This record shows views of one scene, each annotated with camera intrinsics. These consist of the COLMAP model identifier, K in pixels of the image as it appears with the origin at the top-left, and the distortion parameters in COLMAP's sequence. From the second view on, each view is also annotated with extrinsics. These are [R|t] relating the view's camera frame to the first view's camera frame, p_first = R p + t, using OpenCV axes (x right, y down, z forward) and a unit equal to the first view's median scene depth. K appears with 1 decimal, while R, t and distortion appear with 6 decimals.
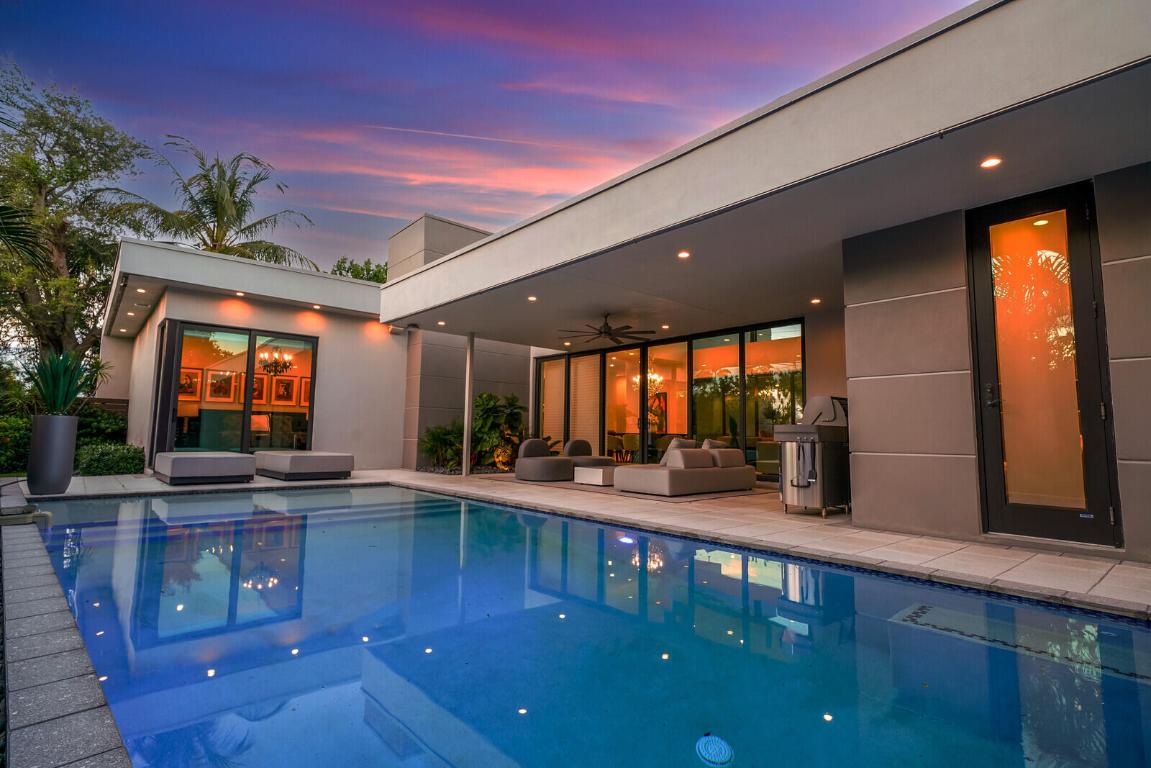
lens RADIAL K [[557.6, 0, 575.5], [0, 557.6, 384.0], [0, 0, 1]] dist [0.010074, 0.000061]
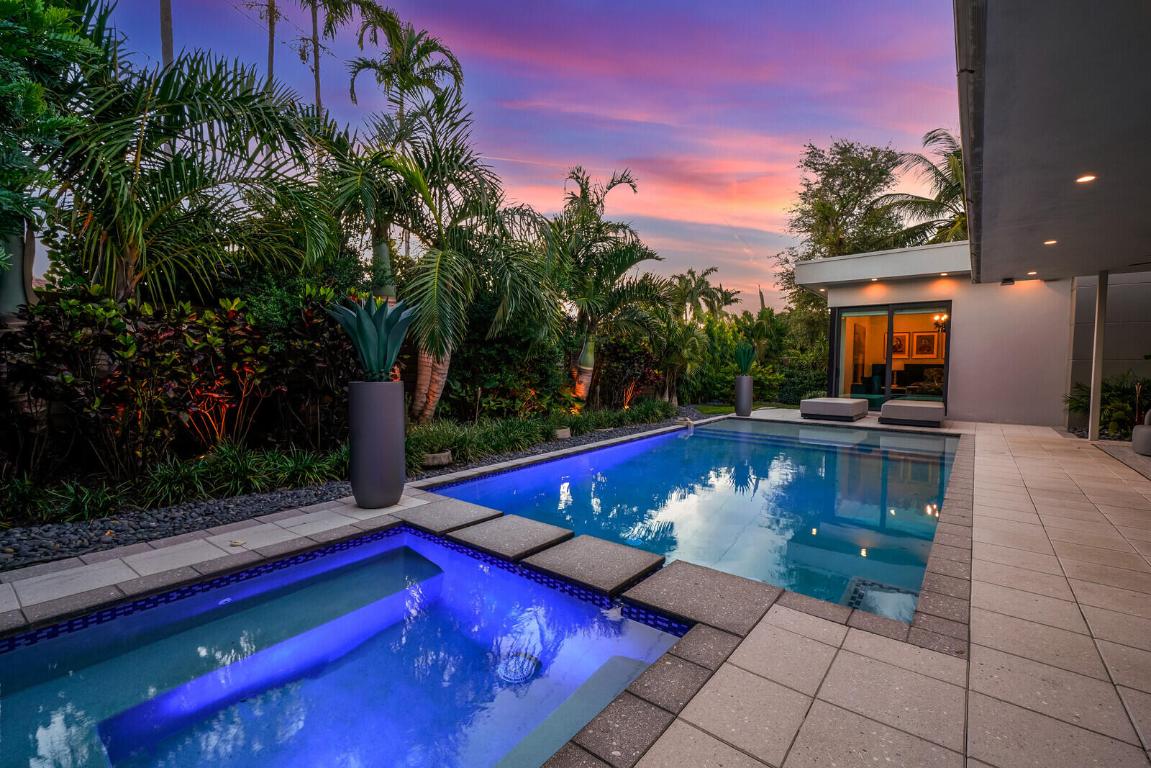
lens RADIAL K [[508.3, 0, 575.5], [0, 508.3, 384.0], [0, 0, 1]] dist [0.001481, -0.000048]
pose [[0.174196, 0.018210, -0.984543, 0.369857], [0.081044, 0.996172, 0.032765, -0.010600], [0.981370, -0.085498, 0.172053, 0.074696]]
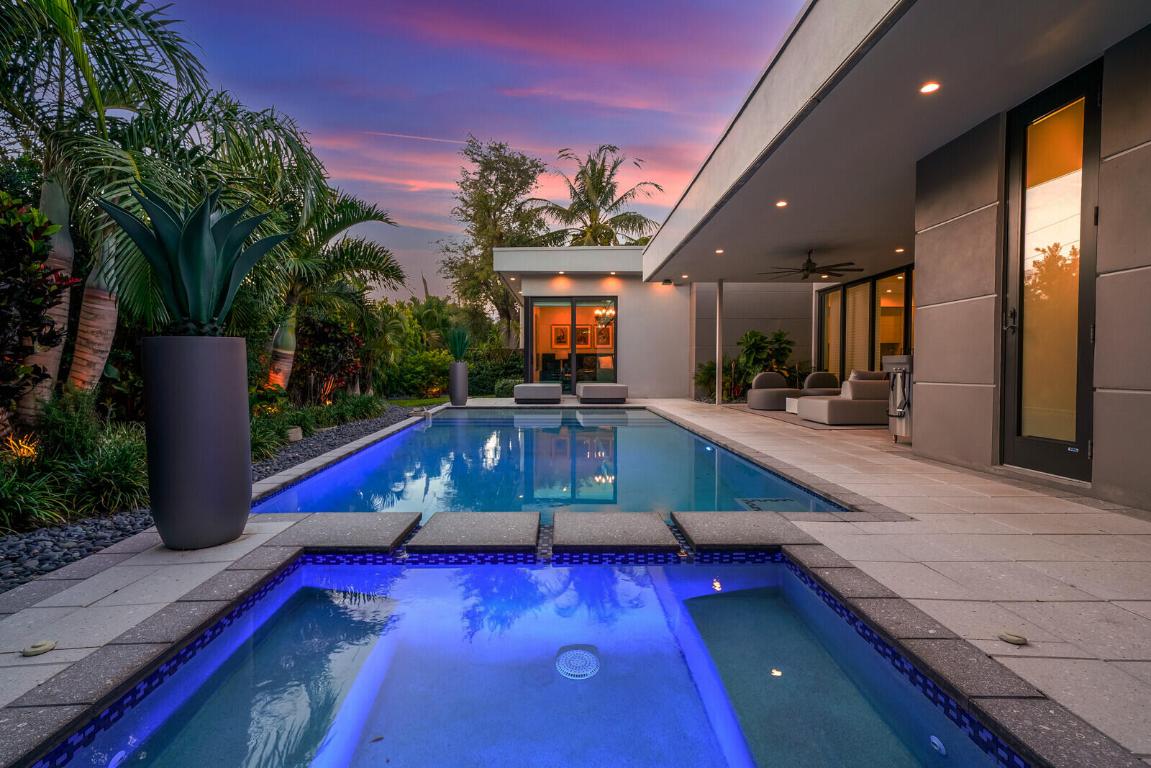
lens RADIAL K [[557.6, 0, 575.5], [0, 557.6, 384.0], [0, 0, 1]] dist [0.010074, 0.000061]
pose [[0.758366, 0.001092, -0.651829, 0.283682], [0.074912, 0.993227, 0.088820, -0.002862], [0.647511, -0.116187, 0.753147, -0.057762]]
